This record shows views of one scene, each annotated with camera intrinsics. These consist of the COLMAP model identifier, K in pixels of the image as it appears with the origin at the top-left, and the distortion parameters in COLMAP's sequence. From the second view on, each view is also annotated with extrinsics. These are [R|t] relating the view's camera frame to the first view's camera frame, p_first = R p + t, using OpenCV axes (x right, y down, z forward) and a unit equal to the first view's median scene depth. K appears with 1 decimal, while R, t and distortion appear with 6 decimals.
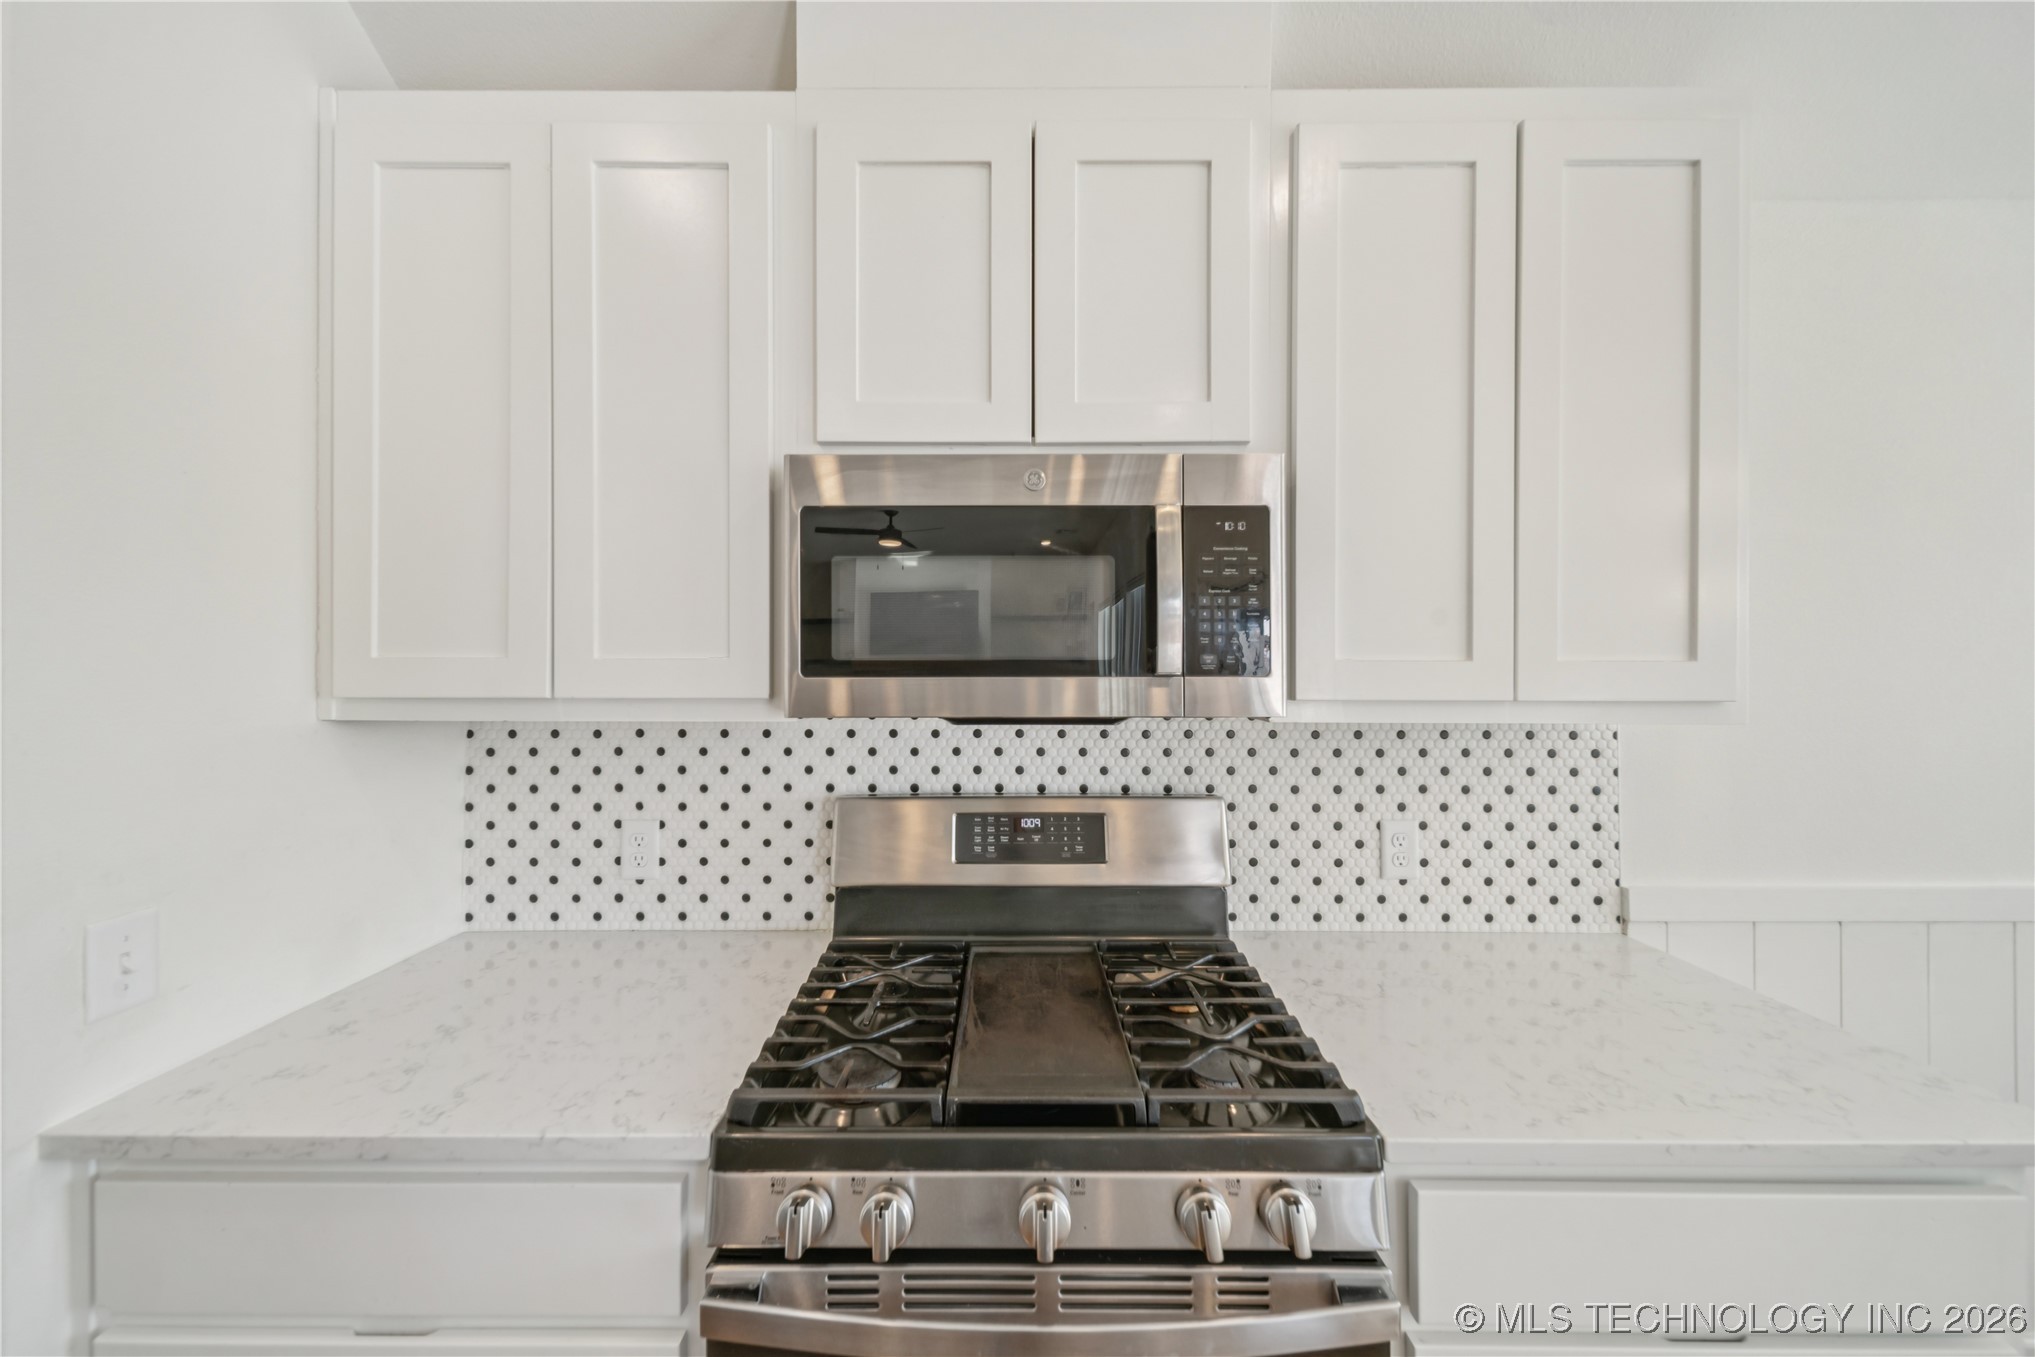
lens RADIAL K [[794.6, 0, 1005.7], [0, 794.6, 680.2], [0, 0, 1]] dist [0.013206, 0.000129]
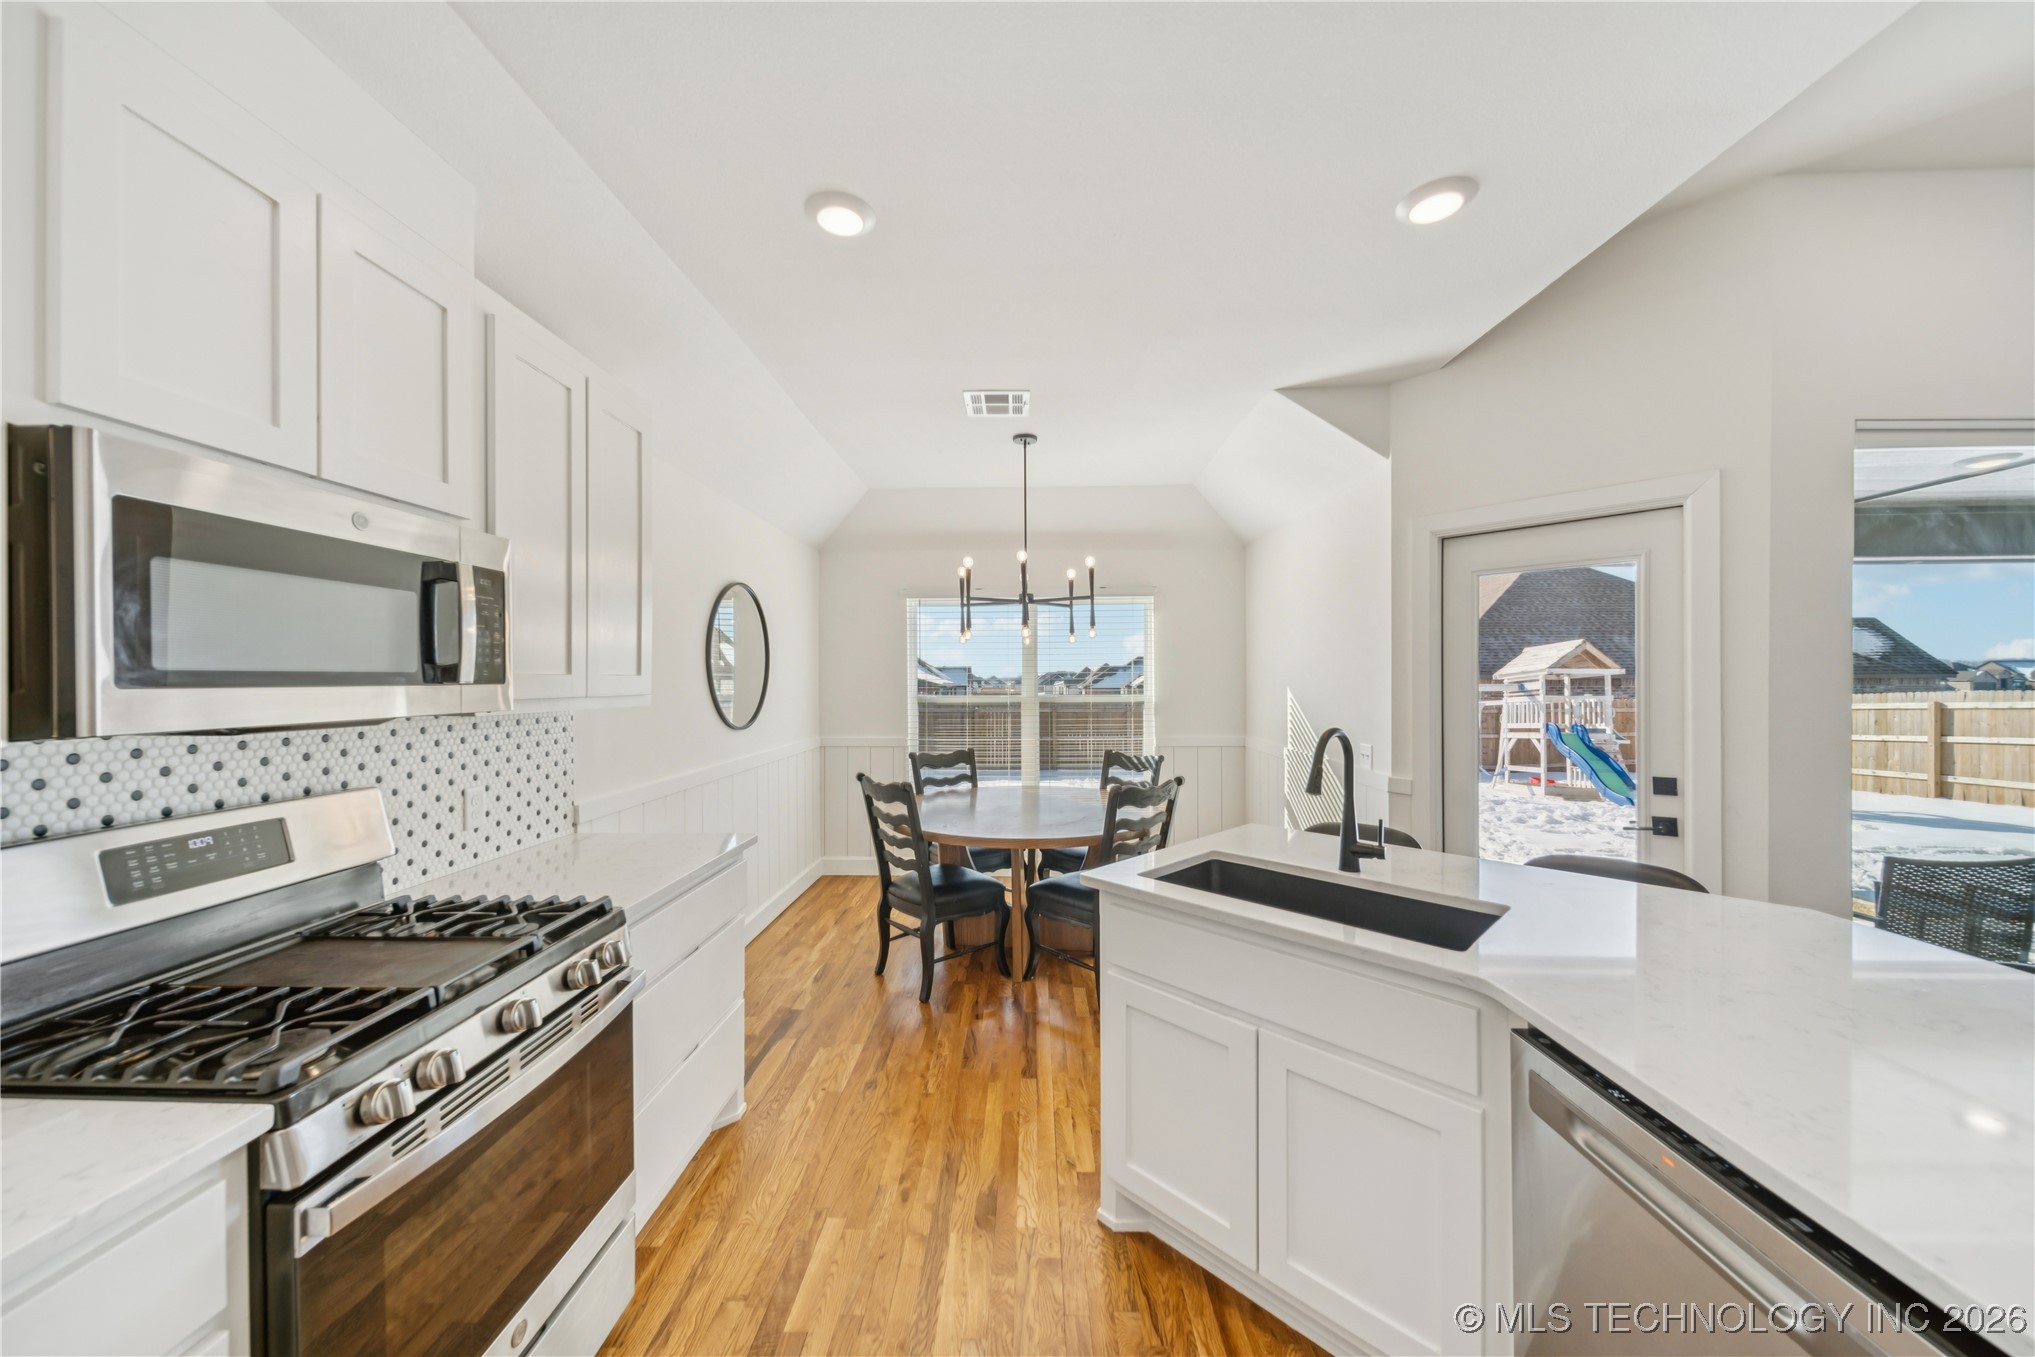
lens RADIAL K [[724.2, 0, 1010.1], [0, 724.2, 679.8], [0, 0, 1]] dist [0.010998, -0.002035]
pose [[0.038702, -0.002388, 0.999248, -0.760458], [0.015136, 0.999884, 0.001803, -0.001411], [-0.999136, 0.015055, 0.038734, 0.000613]]
